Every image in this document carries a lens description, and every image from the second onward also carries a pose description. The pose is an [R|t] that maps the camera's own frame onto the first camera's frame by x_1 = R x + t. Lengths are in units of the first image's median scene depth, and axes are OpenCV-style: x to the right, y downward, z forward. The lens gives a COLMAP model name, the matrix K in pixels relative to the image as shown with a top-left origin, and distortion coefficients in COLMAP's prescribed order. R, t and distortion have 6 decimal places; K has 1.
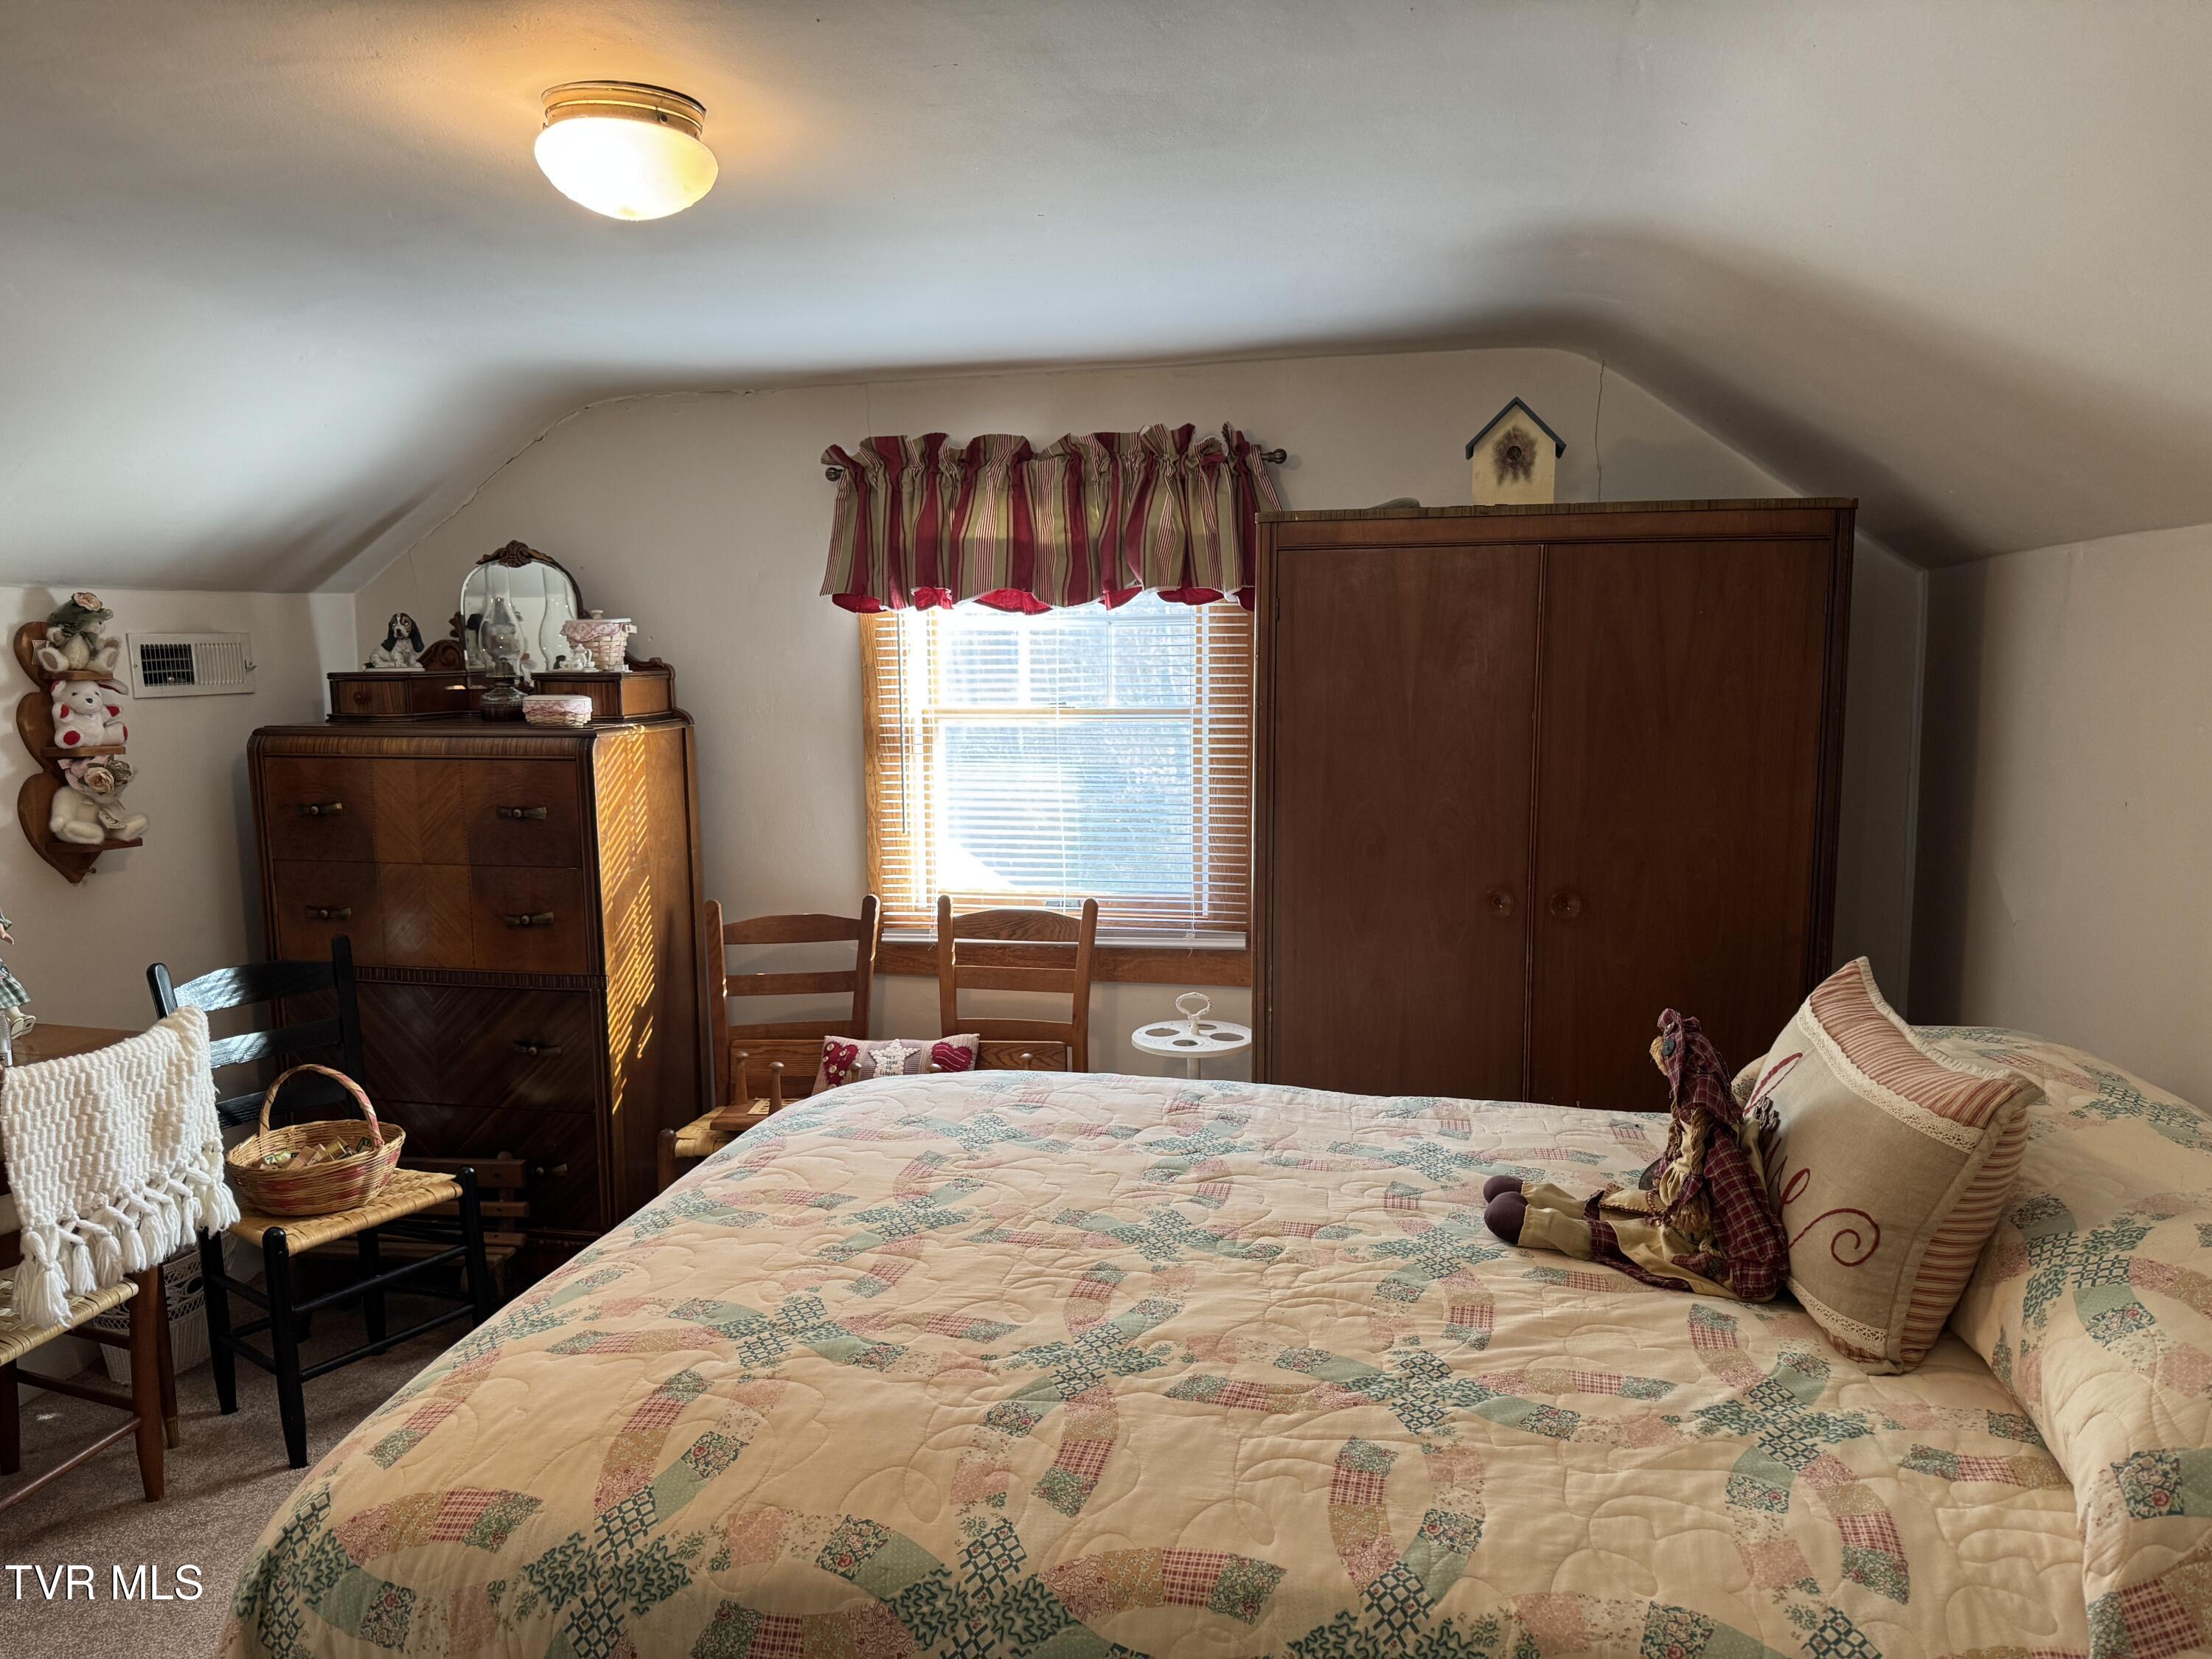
lens RADIAL K [[1569.2, 0, 1108.4], [0, 1569.2, 836.4], [0, 0, 1]] dist [0.078827, -0.100327]
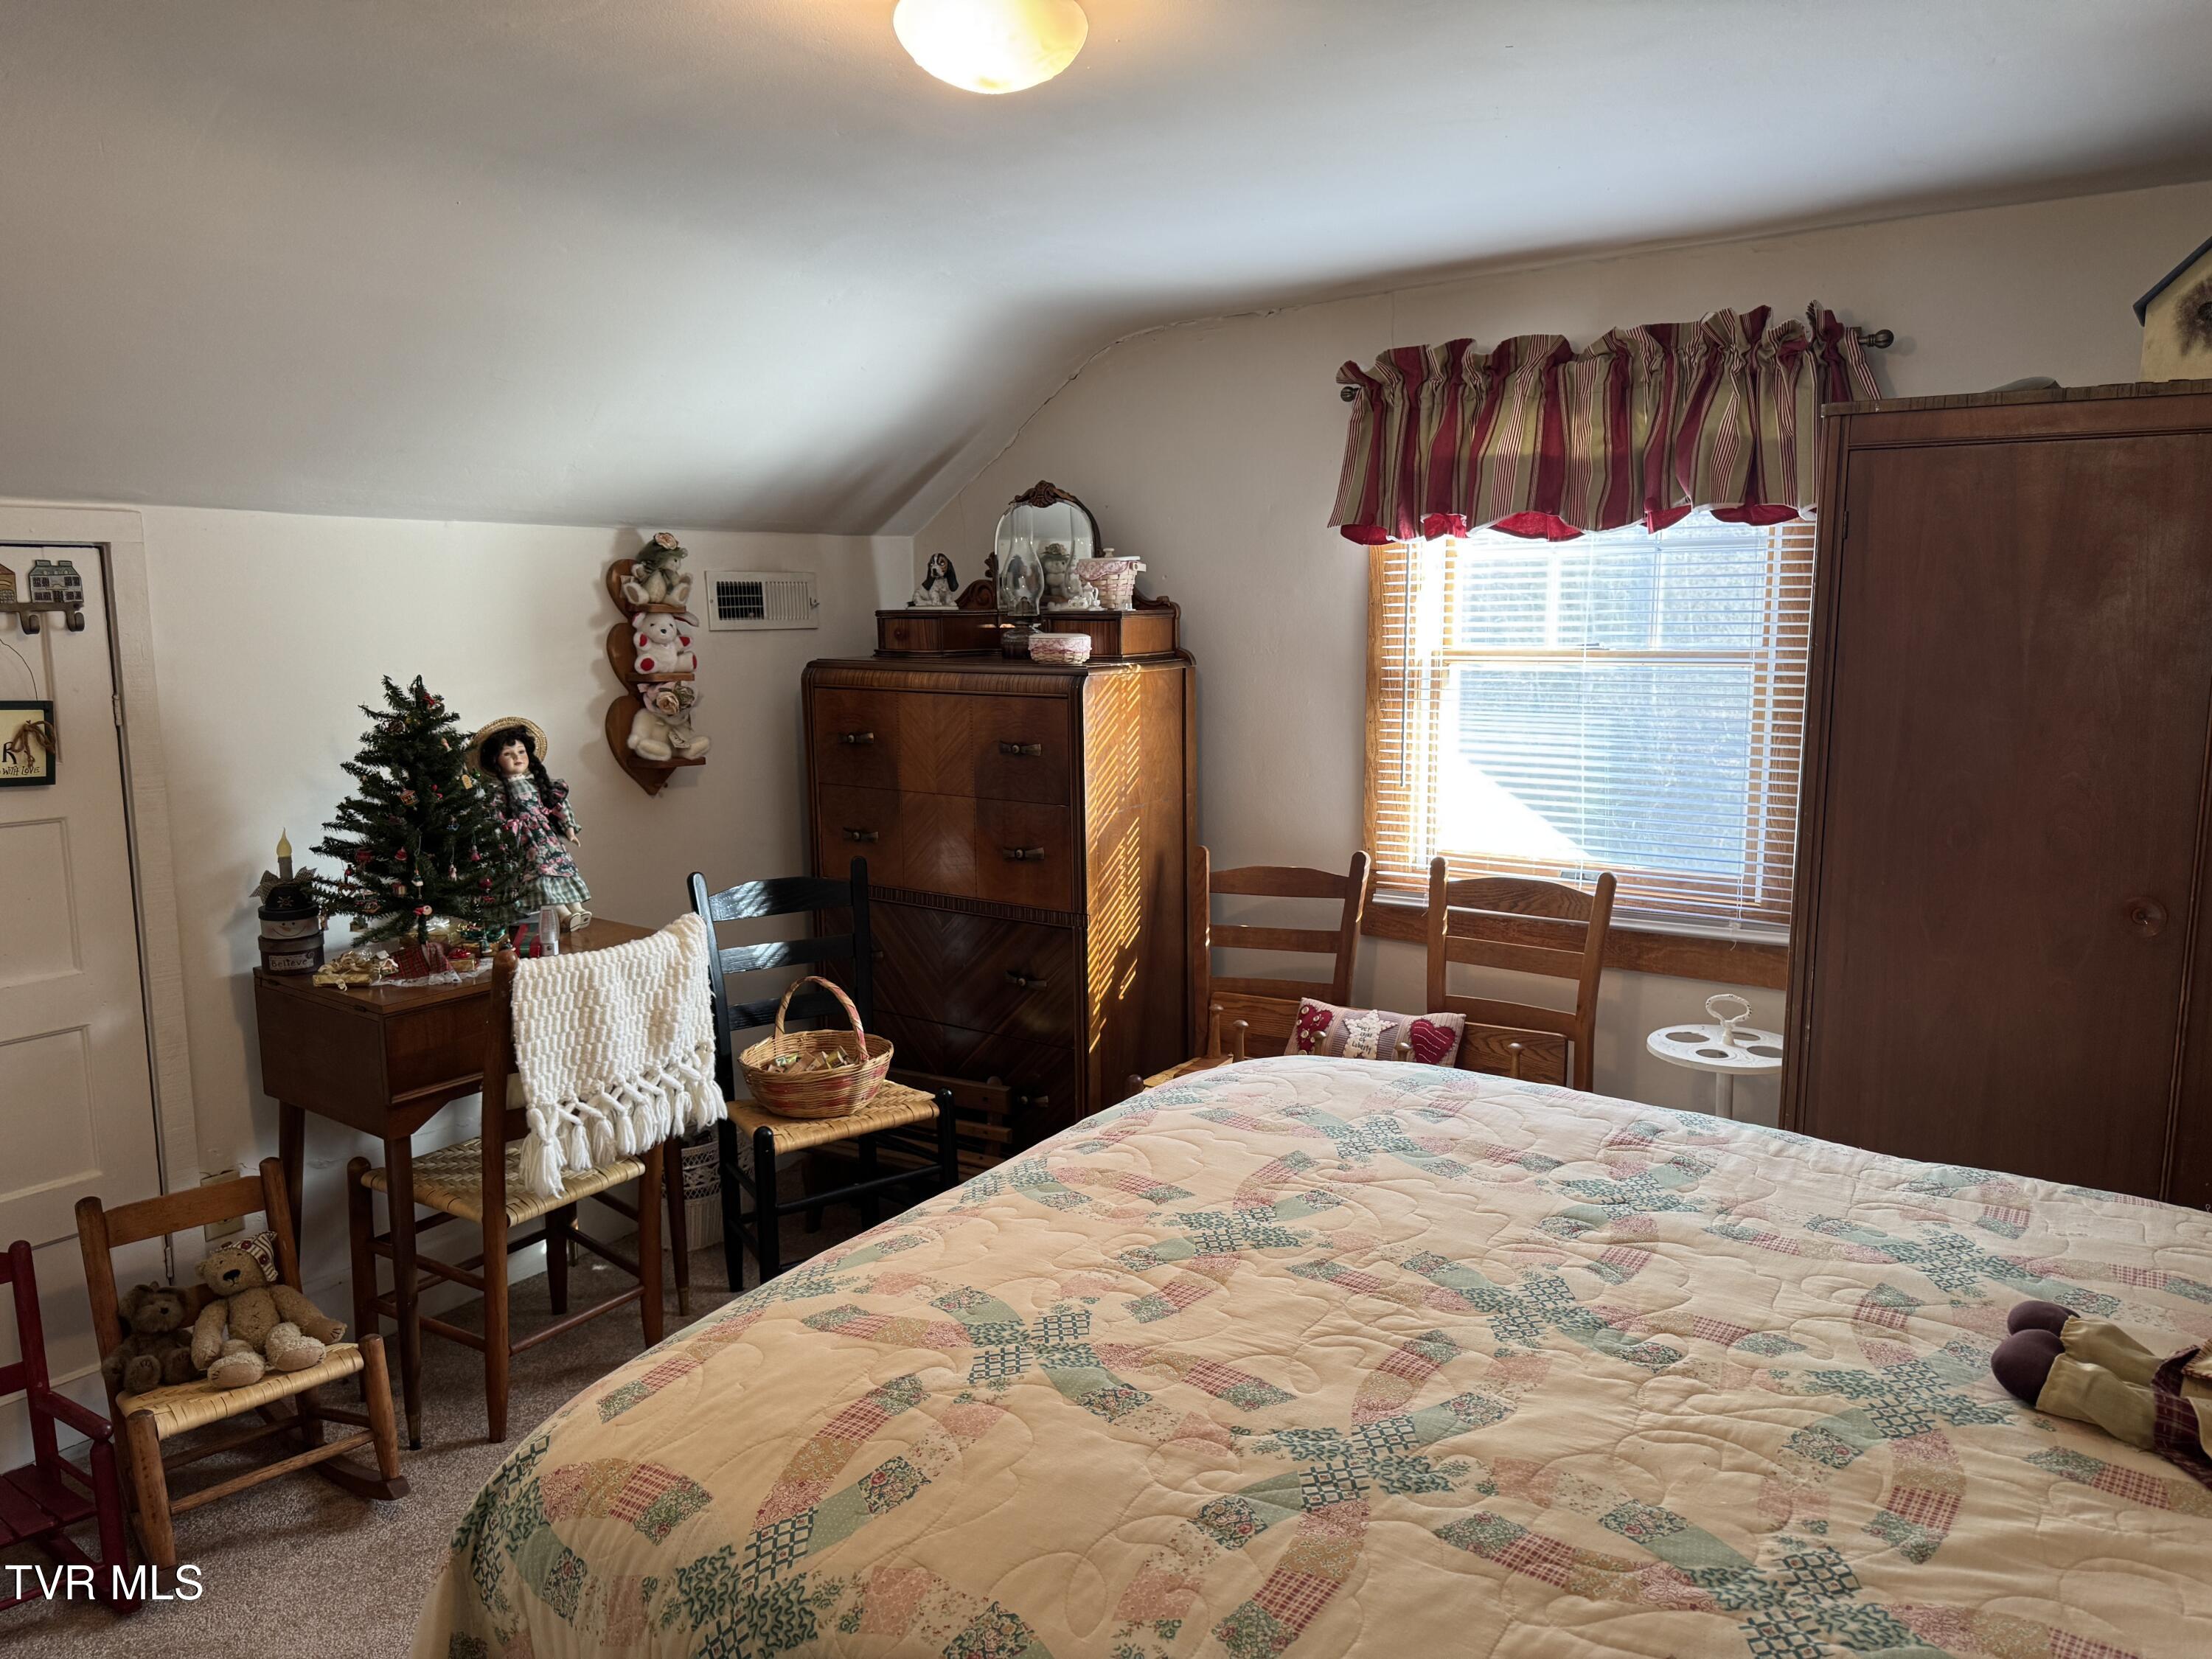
lens RADIAL K [[1569.2, 0, 1097.6], [0, 1569.2, 839.5], [0, 0, 1]] dist [0.078827, -0.100327]
pose [[0.921510, 0.061380, -0.383473, 0.069673], [-0.047644, 0.997840, 0.045227, -0.004894], [0.385421, -0.023407, 0.922444, 0.099839]]
